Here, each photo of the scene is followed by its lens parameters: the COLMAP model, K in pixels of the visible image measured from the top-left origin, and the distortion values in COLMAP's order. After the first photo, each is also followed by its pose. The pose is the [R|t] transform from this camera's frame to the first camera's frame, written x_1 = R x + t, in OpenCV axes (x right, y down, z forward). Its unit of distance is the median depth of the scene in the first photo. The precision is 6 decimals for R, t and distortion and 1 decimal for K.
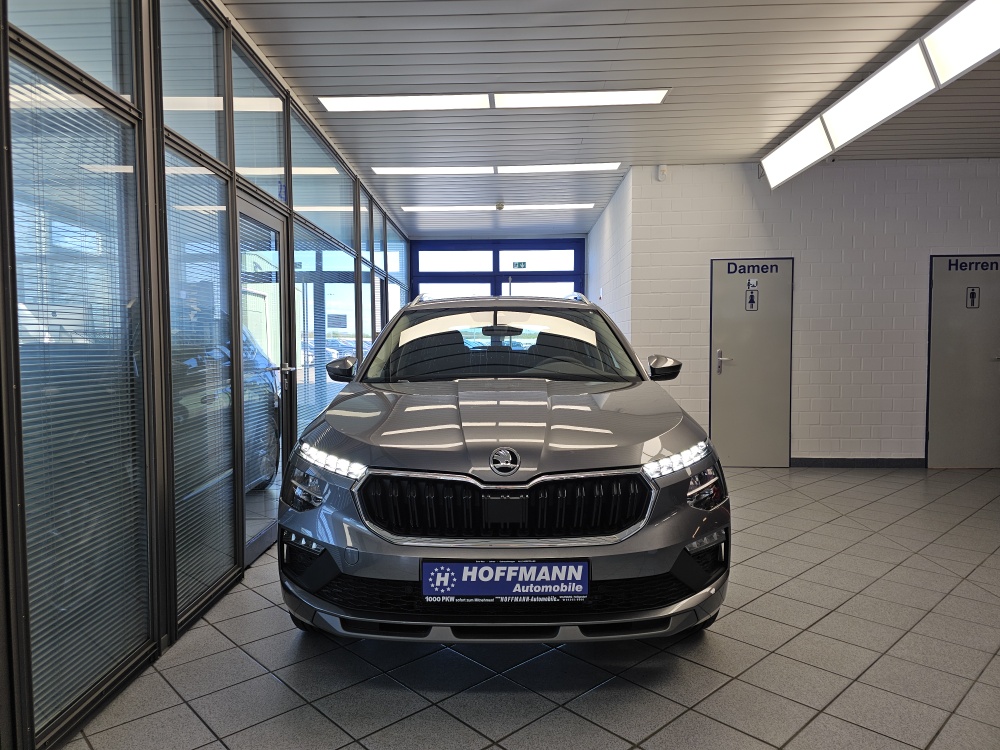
lens RADIAL K [[681.2, 0, 487.4], [0, 681.2, 368.9], [0, 0, 1]] dist [0.073751, -0.089732]
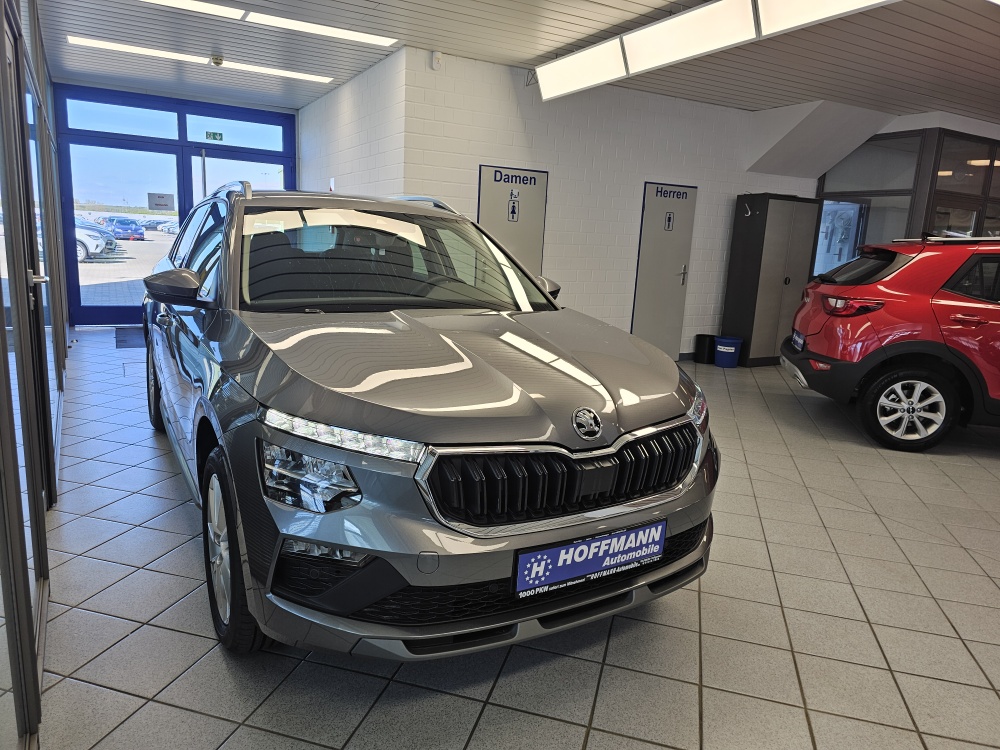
lens RADIAL K [[681.2, 0, 487.4], [0, 681.2, 368.9], [0, 0, 1]] dist [0.073751, -0.089732]
pose [[0.846224, -0.053197, 0.530165, -0.538543], [-0.034902, 0.987333, 0.154777, -0.062346], [-0.531683, -0.149480, 0.833648, 0.360742]]
